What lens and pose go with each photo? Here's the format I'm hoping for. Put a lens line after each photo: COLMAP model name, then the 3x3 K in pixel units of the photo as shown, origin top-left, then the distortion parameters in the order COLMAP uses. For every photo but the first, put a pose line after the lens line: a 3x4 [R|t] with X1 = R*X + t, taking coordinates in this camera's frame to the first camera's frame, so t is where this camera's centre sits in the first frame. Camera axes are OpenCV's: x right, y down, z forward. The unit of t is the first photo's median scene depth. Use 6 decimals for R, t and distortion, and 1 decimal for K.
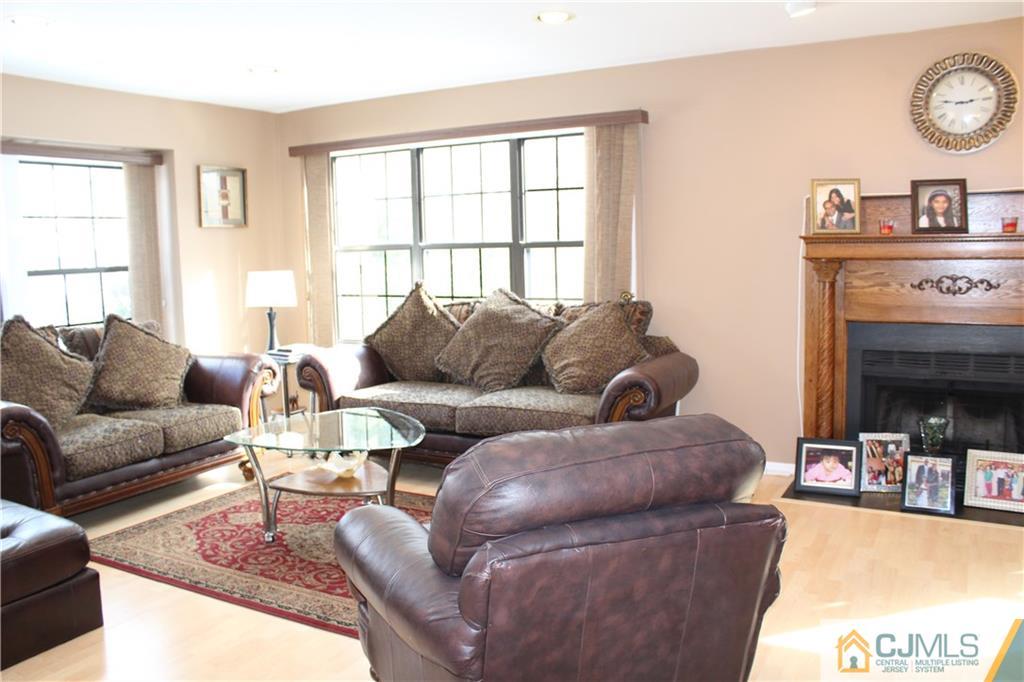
lens RADIAL K [[853.0, 0, 509.0], [0, 853.0, 338.7], [0, 0, 1]] dist [-0.165081, 0.142365]
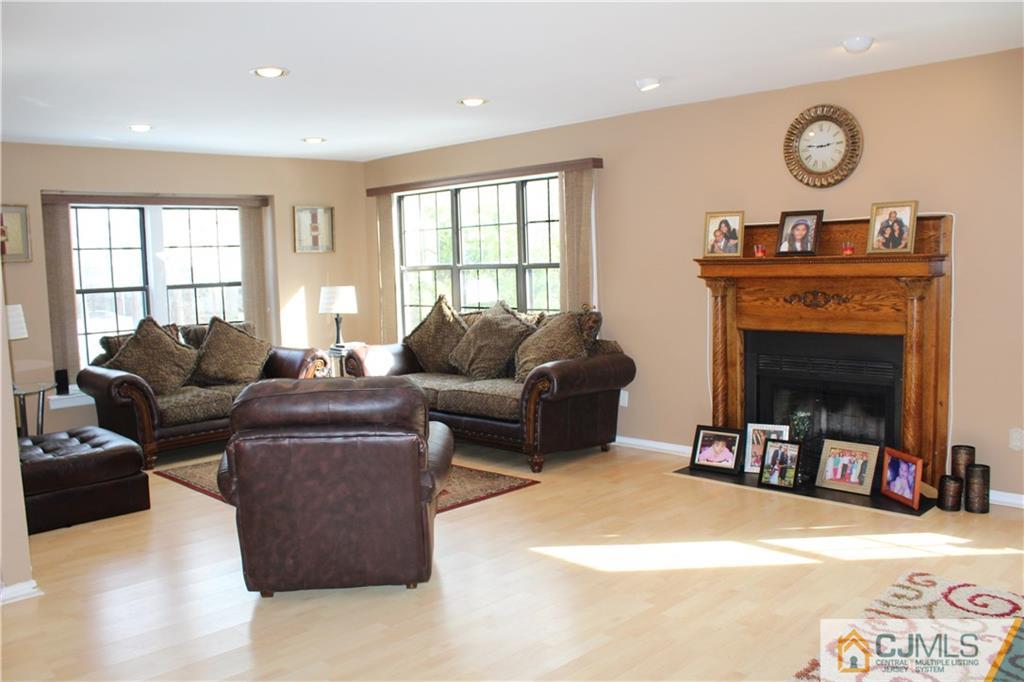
lens RADIAL K [[853.0, 0, 511.5], [0, 853.0, 343.4], [0, 0, 1]] dist [-0.165081, 0.142365]
pose [[0.965175, 0.020373, -0.260811, 0.408839], [-0.023269, 0.999697, -0.008020, 0.016384], [0.260568, 0.013809, 0.965357, -0.258097]]
